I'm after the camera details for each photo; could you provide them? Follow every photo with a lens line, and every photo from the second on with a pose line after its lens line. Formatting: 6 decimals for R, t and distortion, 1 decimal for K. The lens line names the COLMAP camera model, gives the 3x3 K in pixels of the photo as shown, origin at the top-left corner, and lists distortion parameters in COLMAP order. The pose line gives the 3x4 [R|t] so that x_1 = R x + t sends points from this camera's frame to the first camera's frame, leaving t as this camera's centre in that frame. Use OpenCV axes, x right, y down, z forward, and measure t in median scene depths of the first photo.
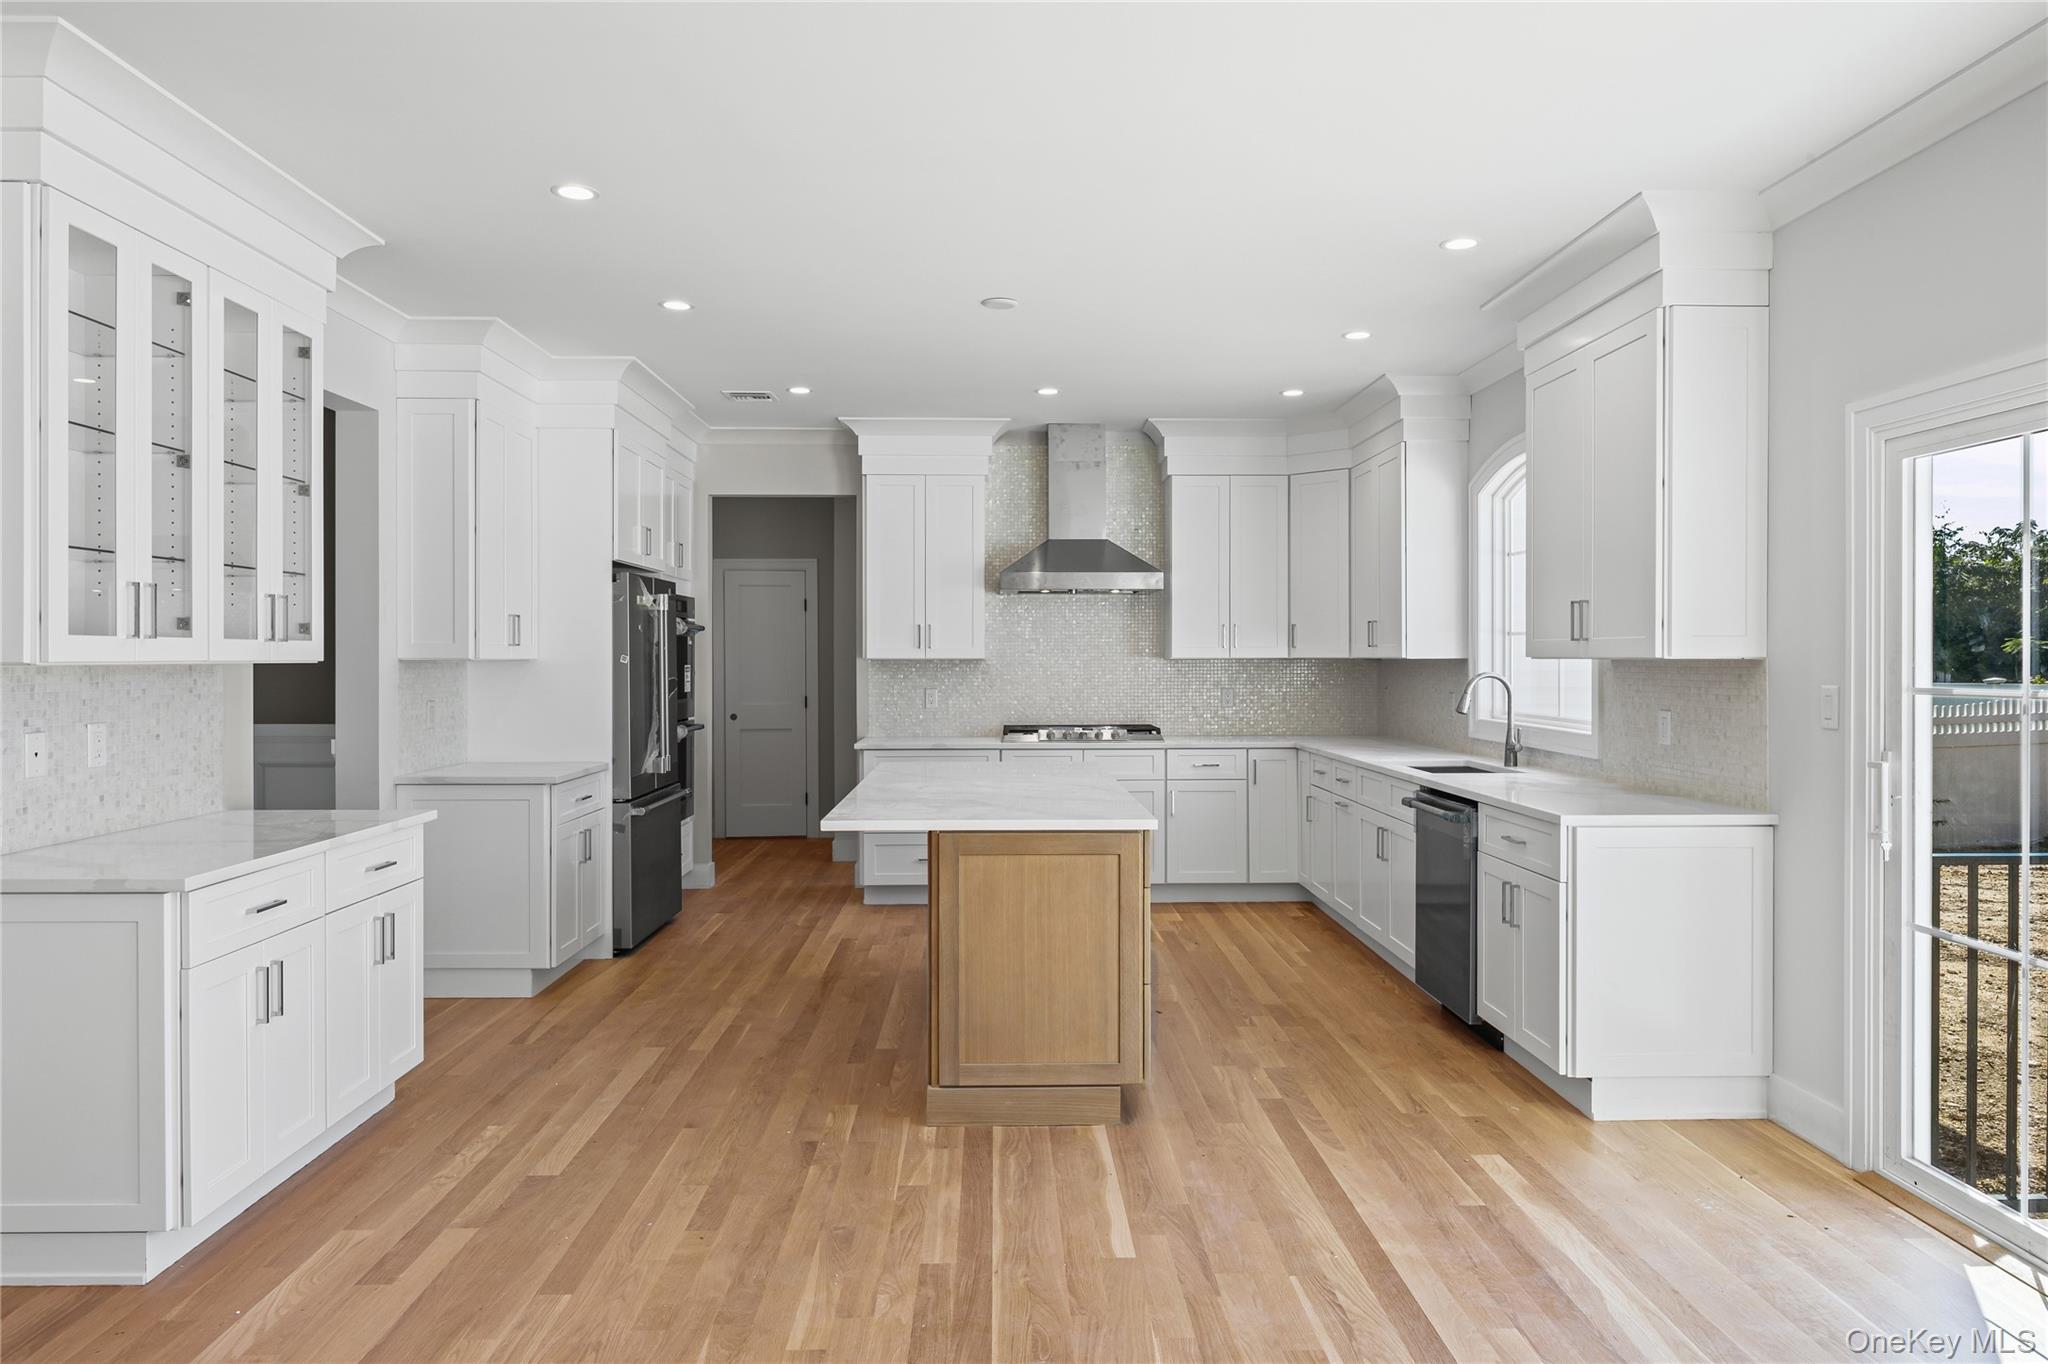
lens RADIAL K [[1314.4, 0, 1022.8], [0, 1314.4, 663.0], [0, 0, 1]] dist [-0.006887, -0.000192]
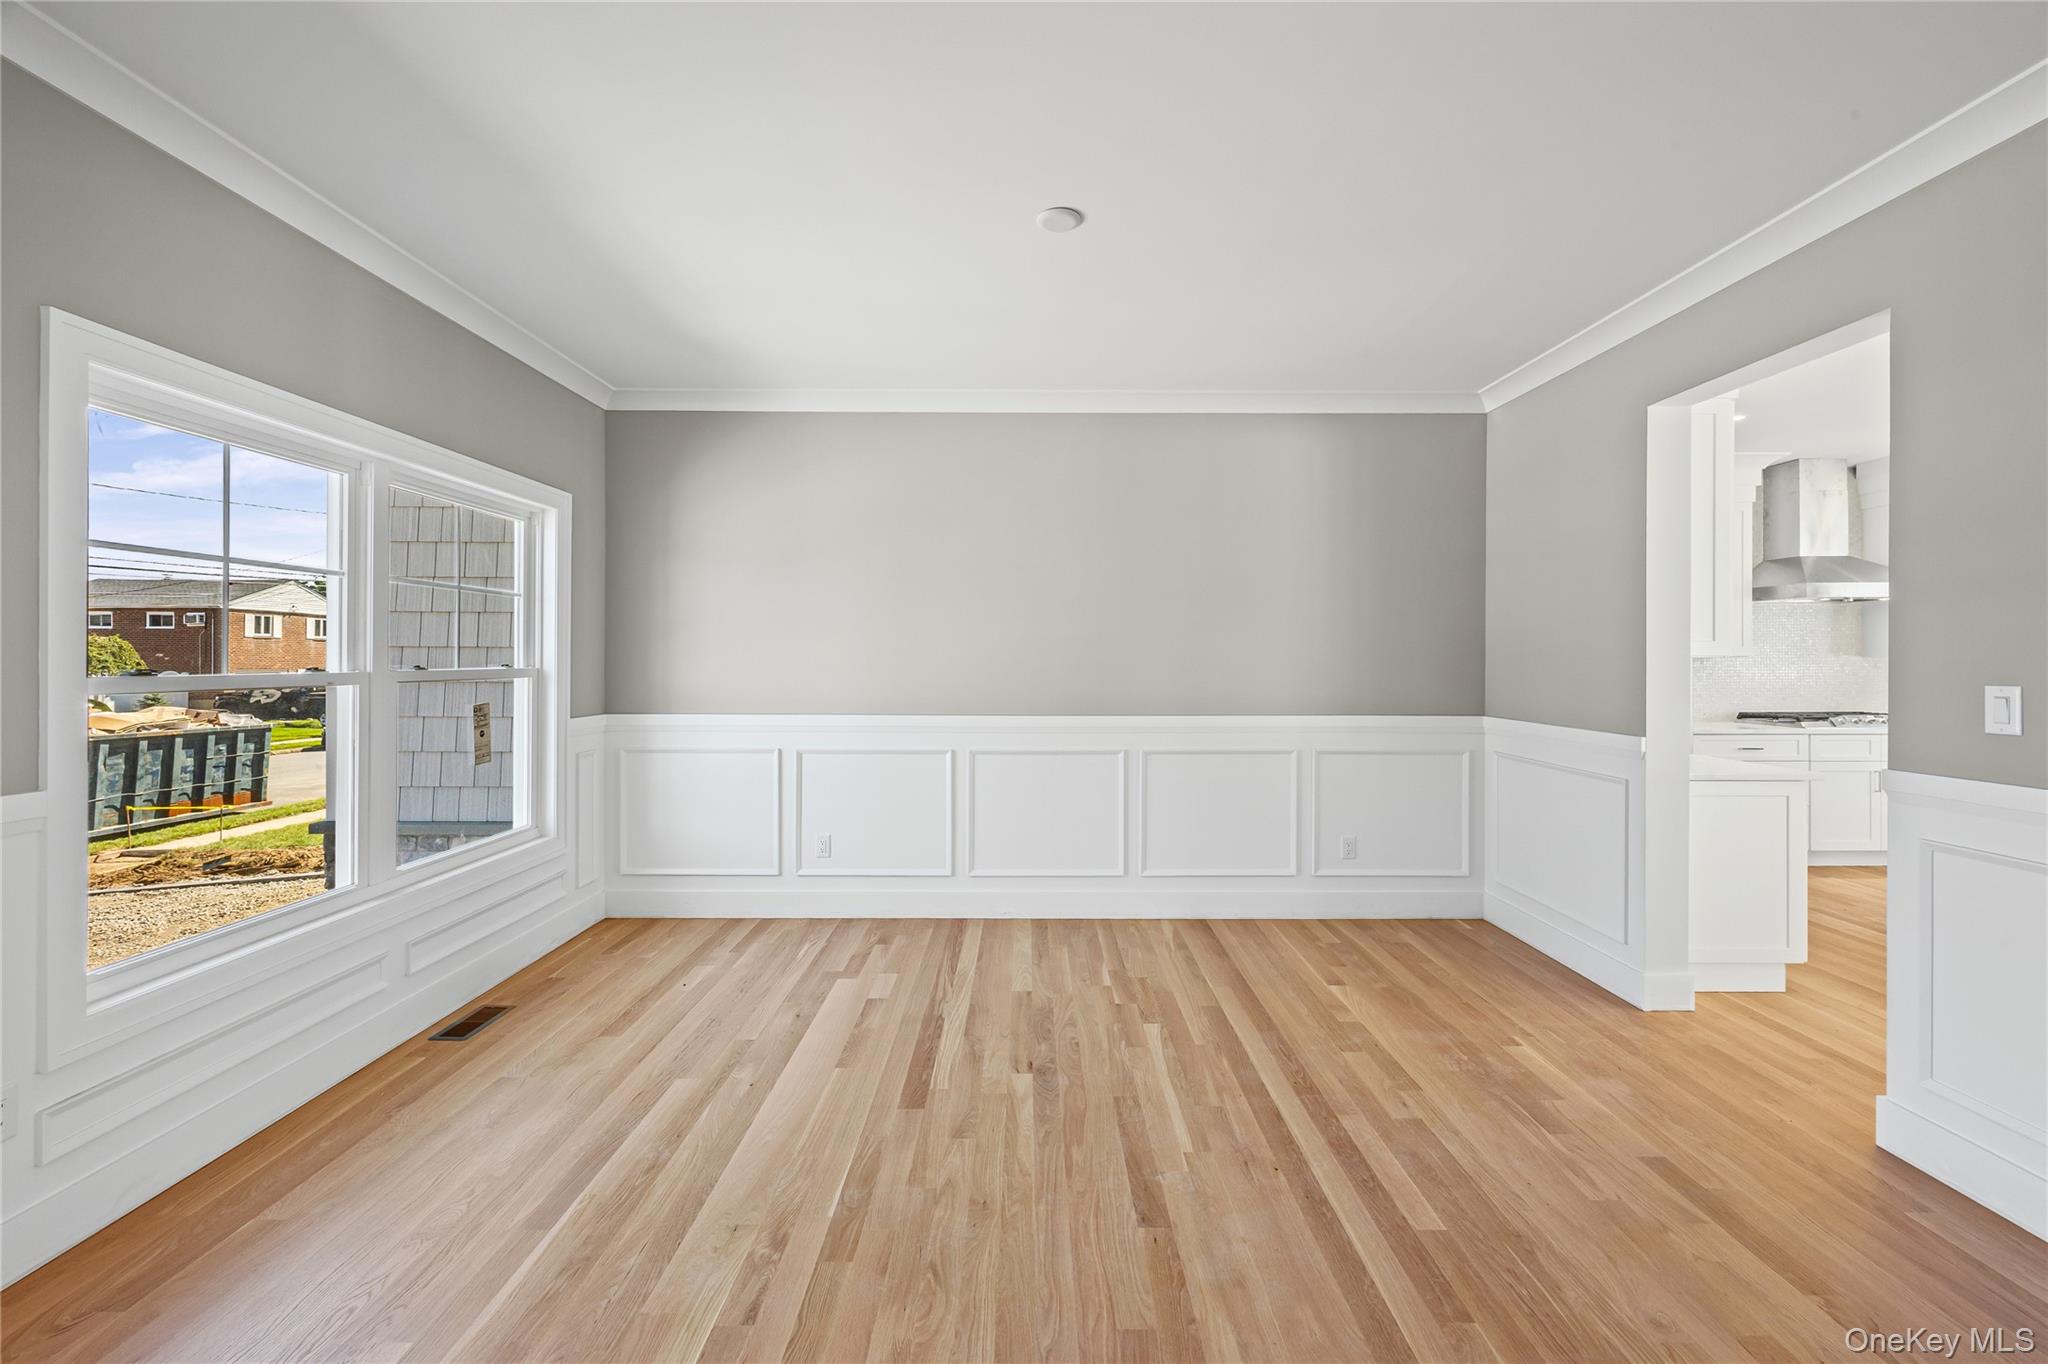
lens RADIAL K [[811.5, 0, 1027.8], [0, 811.5, 652.6], [0, 0, 1]] dist [-0.000876, -0.000067]
pose [[0.999933, 0.003284, -0.011099, -0.951509], [-0.003356, 0.999973, -0.006485, -0.000113], [0.011078, 0.006522, 0.999917, 0.363620]]
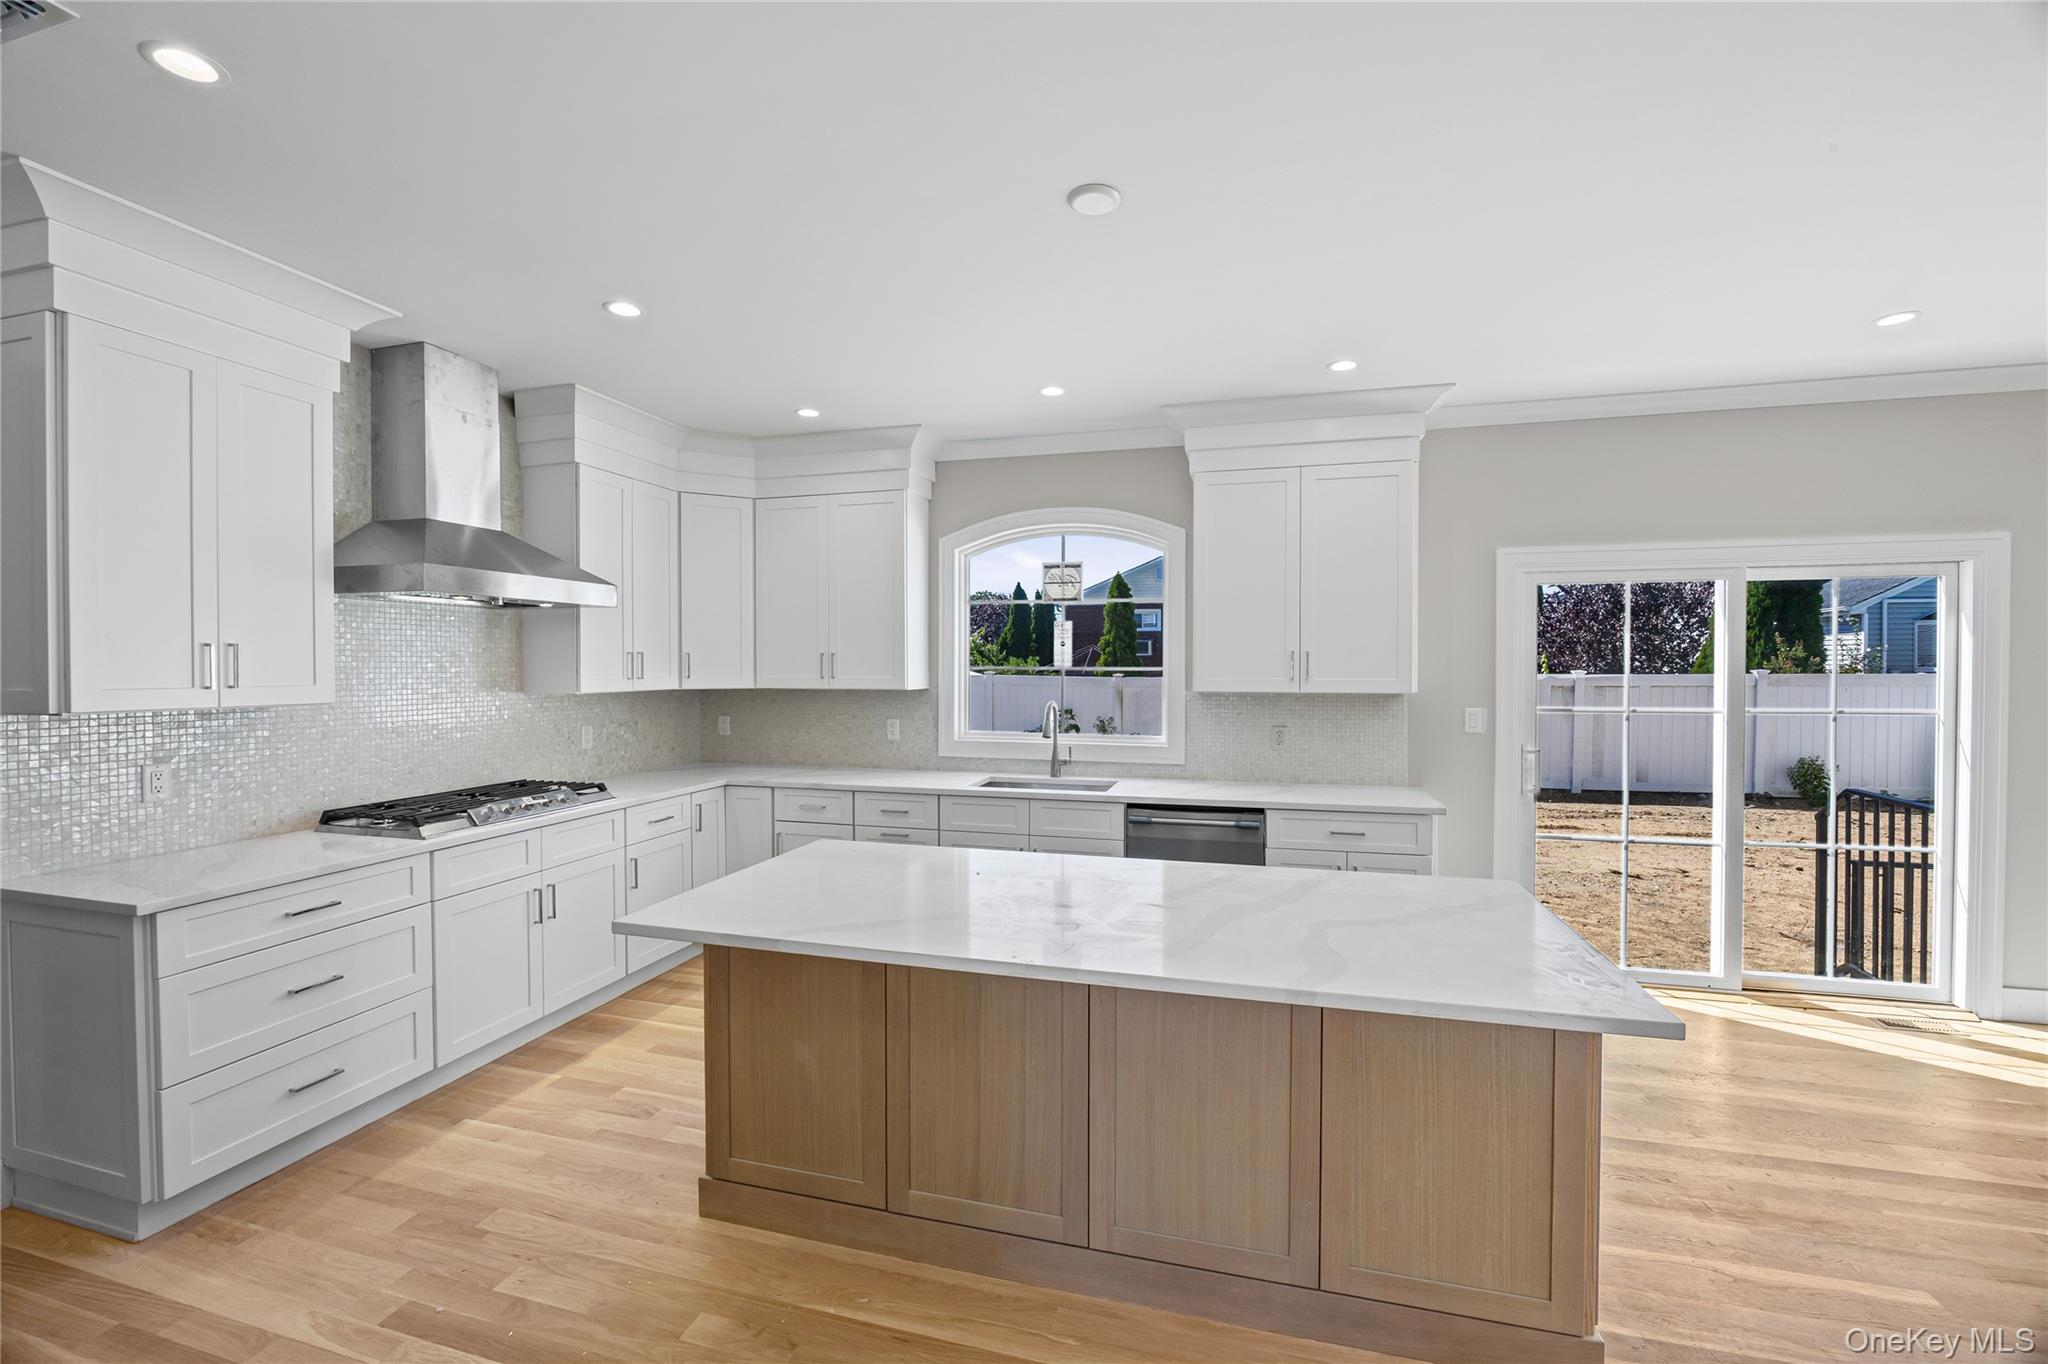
lens RADIAL K [[856.4, 0, 1019.8], [0, 856.4, 675.1], [0, 0, 1]] dist [-0.013721, -0.000157]
pose [[0.294026, -0.011037, 0.955734, -0.425580], [0.004450, 0.999938, 0.010178, -0.026735], [-0.955787, 0.001260, 0.294057, 0.834487]]
